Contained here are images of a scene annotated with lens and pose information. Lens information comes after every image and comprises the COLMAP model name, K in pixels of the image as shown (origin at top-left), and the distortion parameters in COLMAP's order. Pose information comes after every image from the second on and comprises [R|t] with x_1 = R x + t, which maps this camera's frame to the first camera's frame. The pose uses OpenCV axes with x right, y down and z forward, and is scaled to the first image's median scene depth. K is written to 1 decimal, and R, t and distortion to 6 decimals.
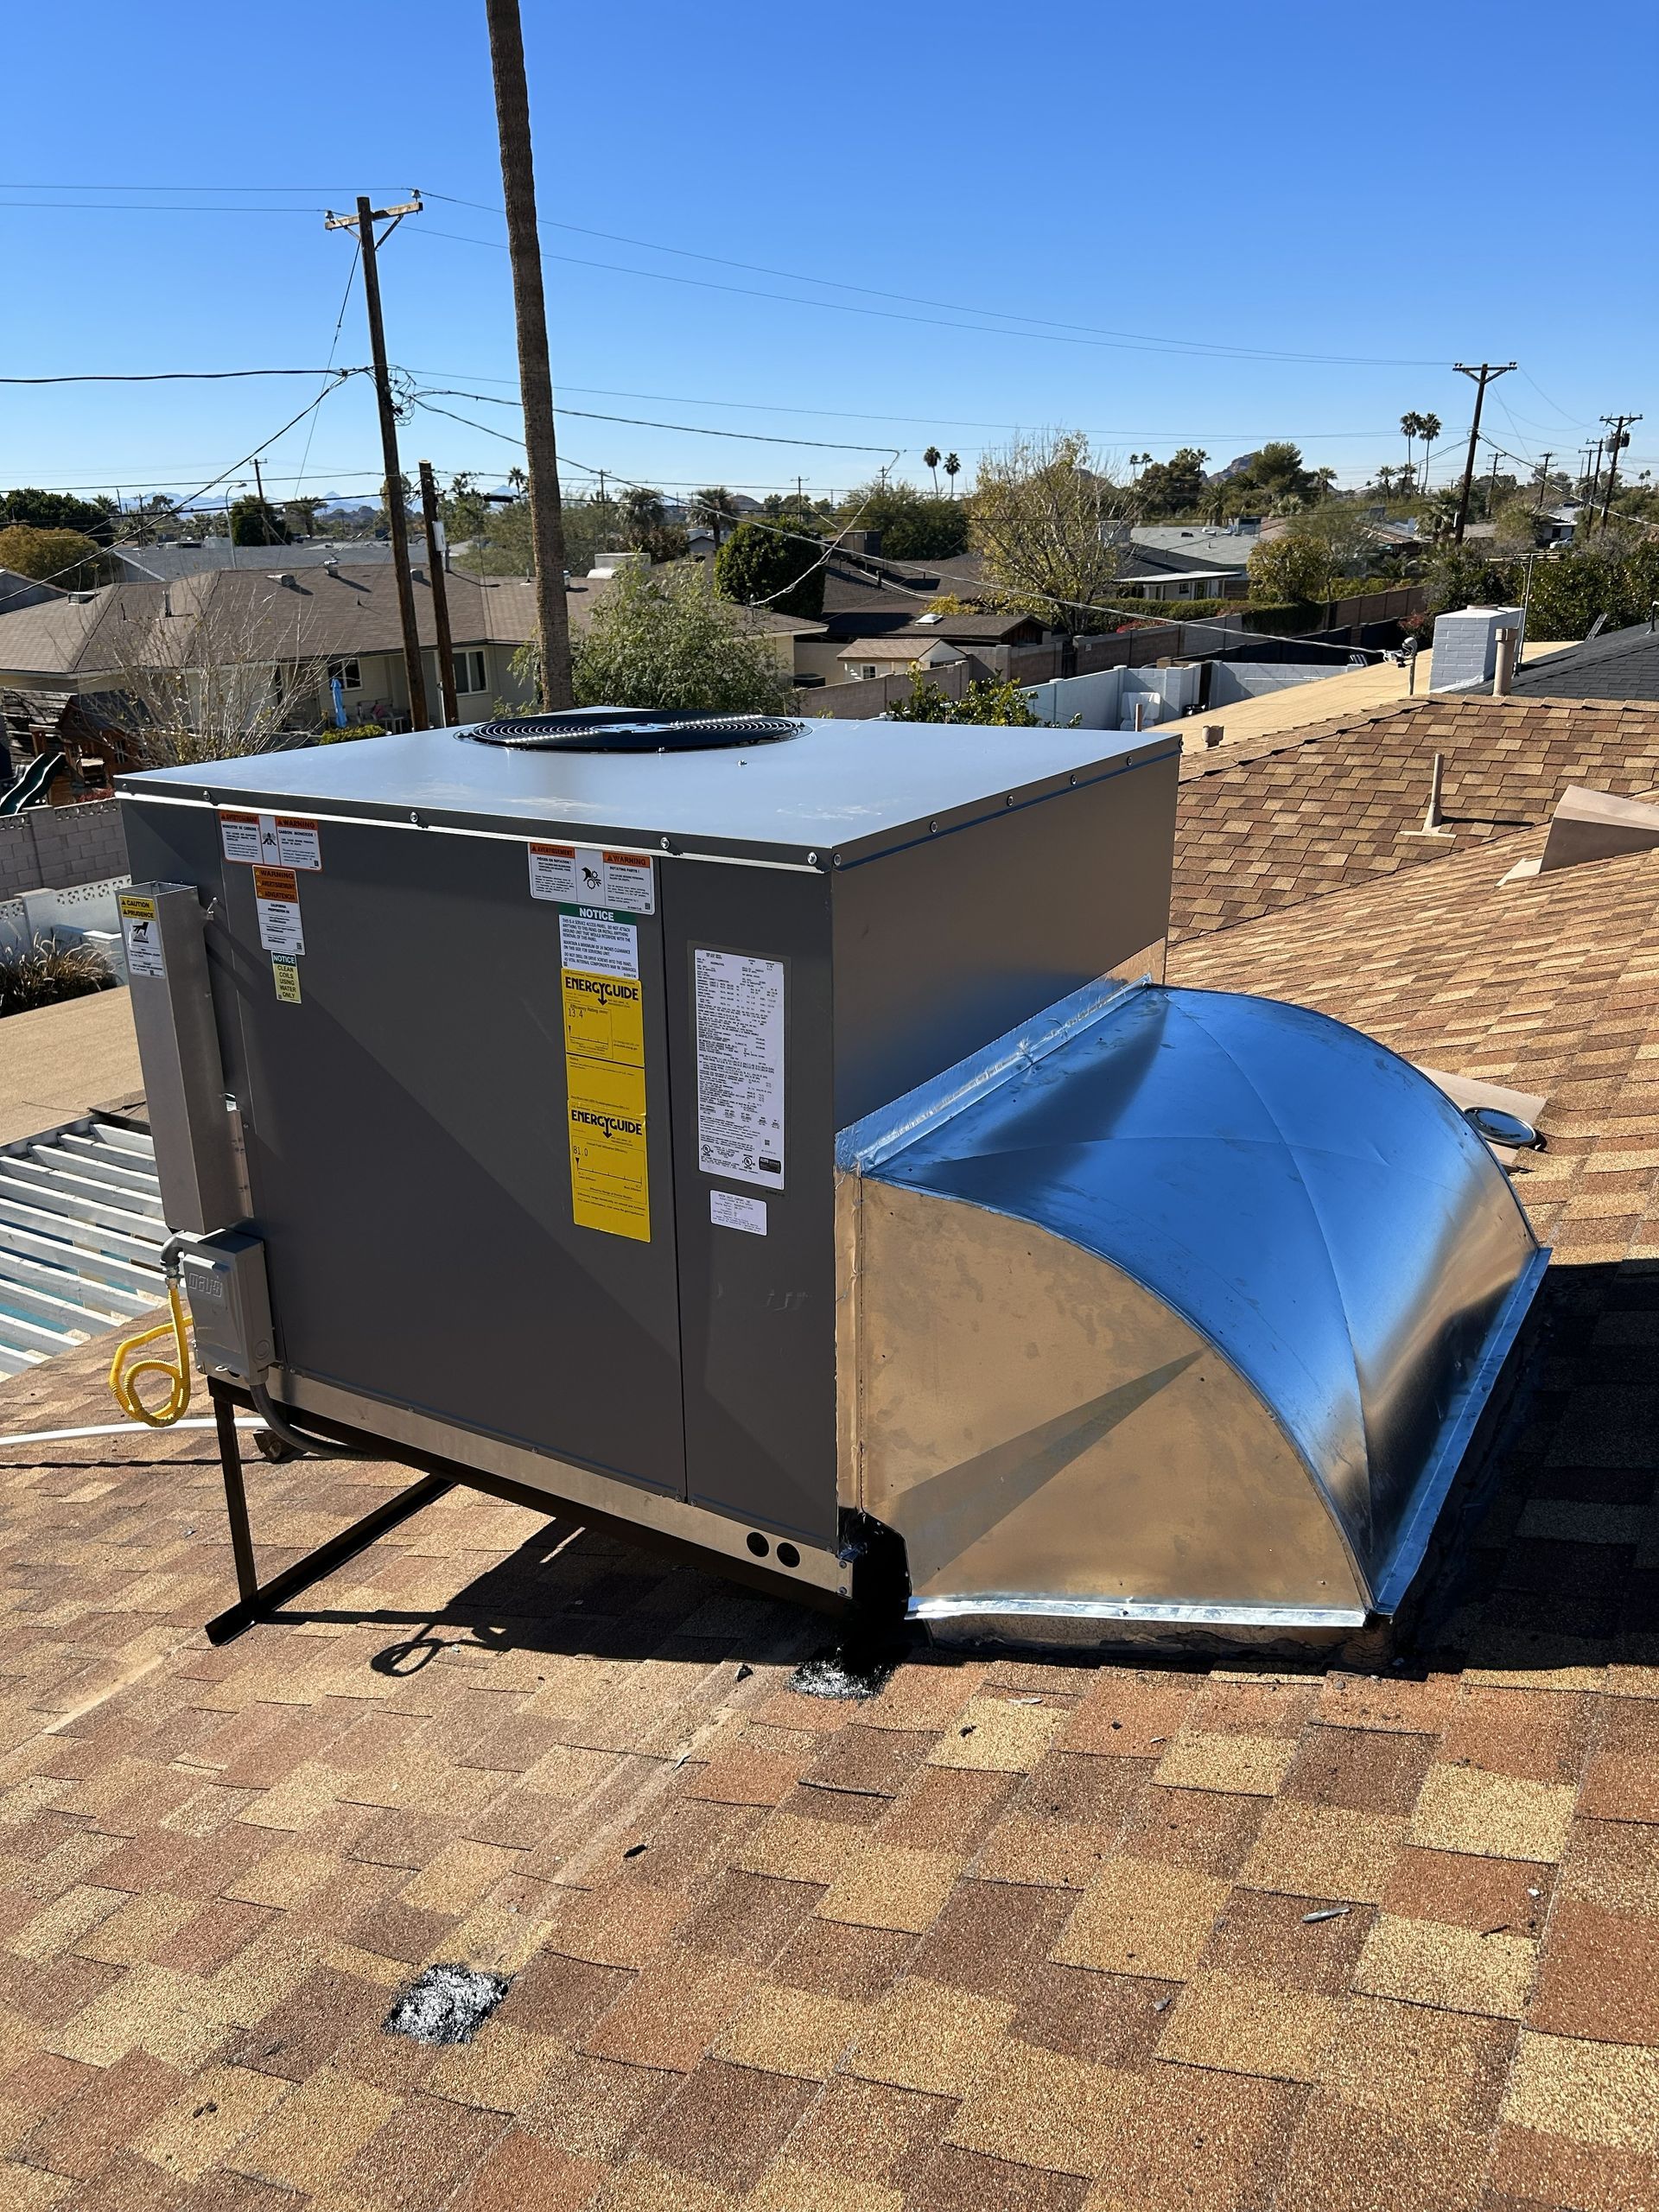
lens RADIAL K [[1662.7, 0, 832.1], [0, 1662.7, 1086.1], [0, 0, 1]] dist [0.008595, -0.003072]
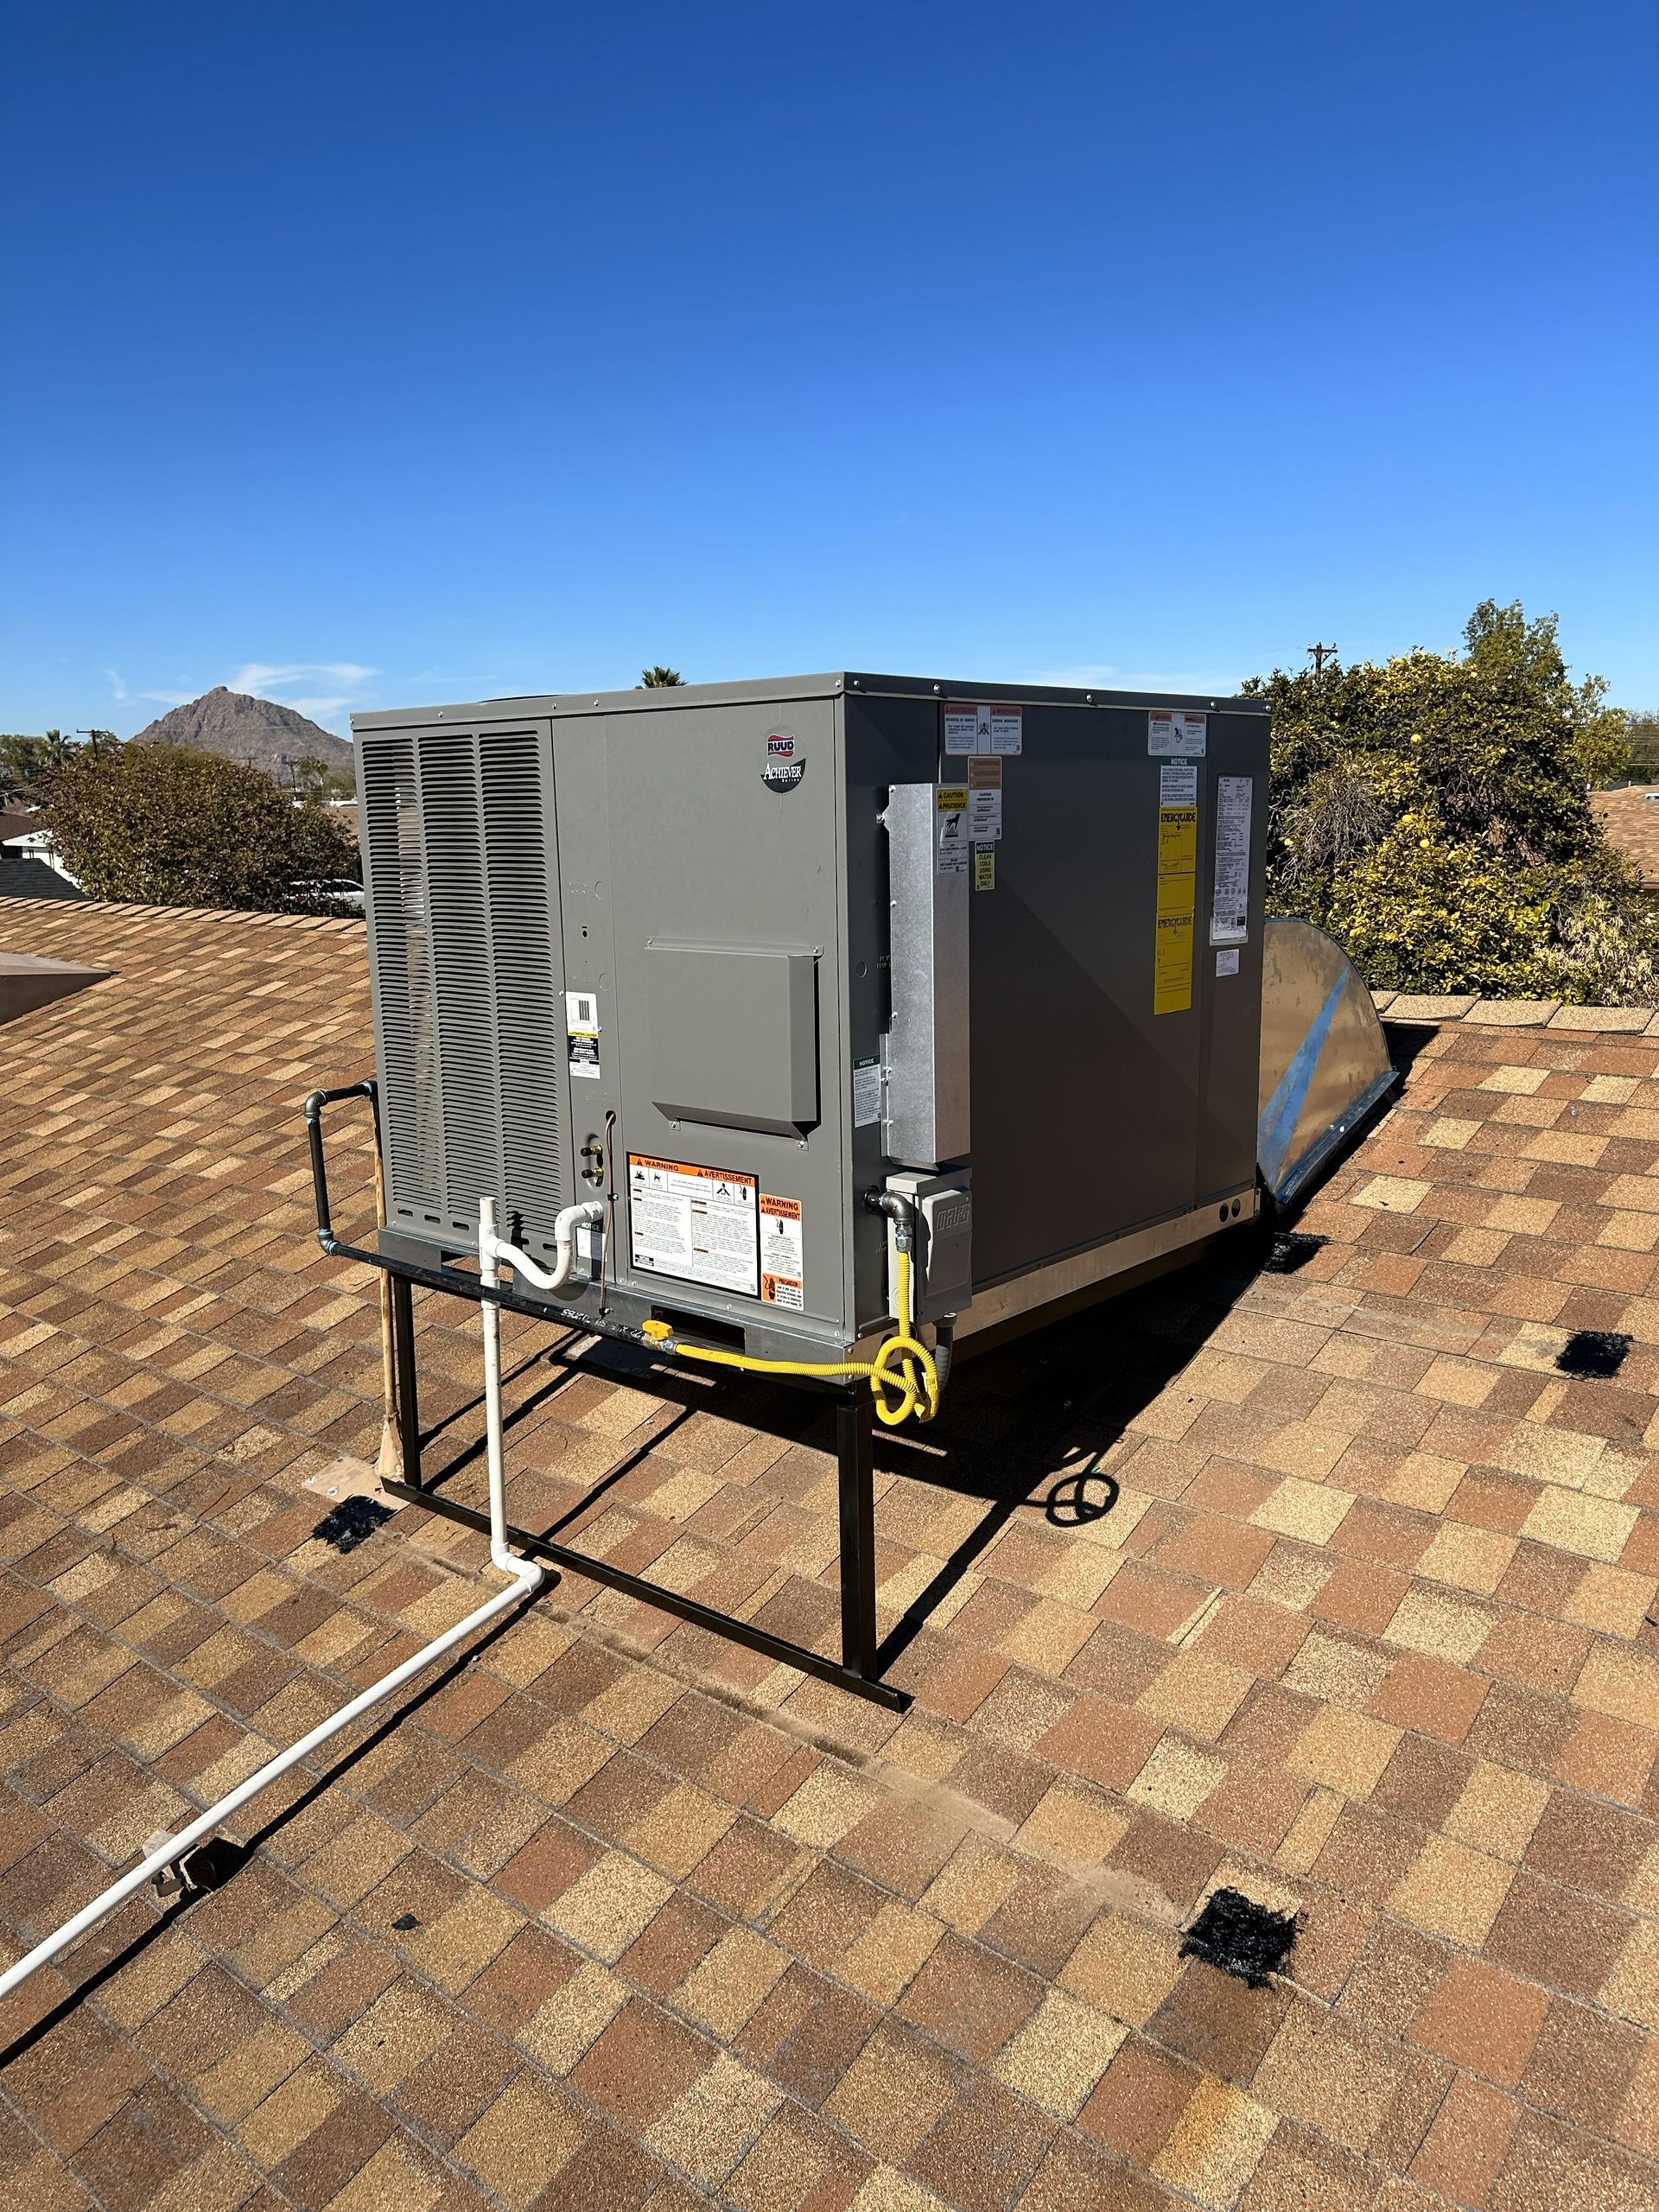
lens RADIAL K [[1662.7, 0, 833.8], [0, 1662.7, 1123.8], [0, 0, 1]] dist [0.008595, -0.003072]
pose [[0.188933, -0.182313, 0.964918, -1.541971], [0.334967, 0.935646, 0.111195, -0.069181], [-0.923094, 0.302207, 0.237843, 0.994995]]
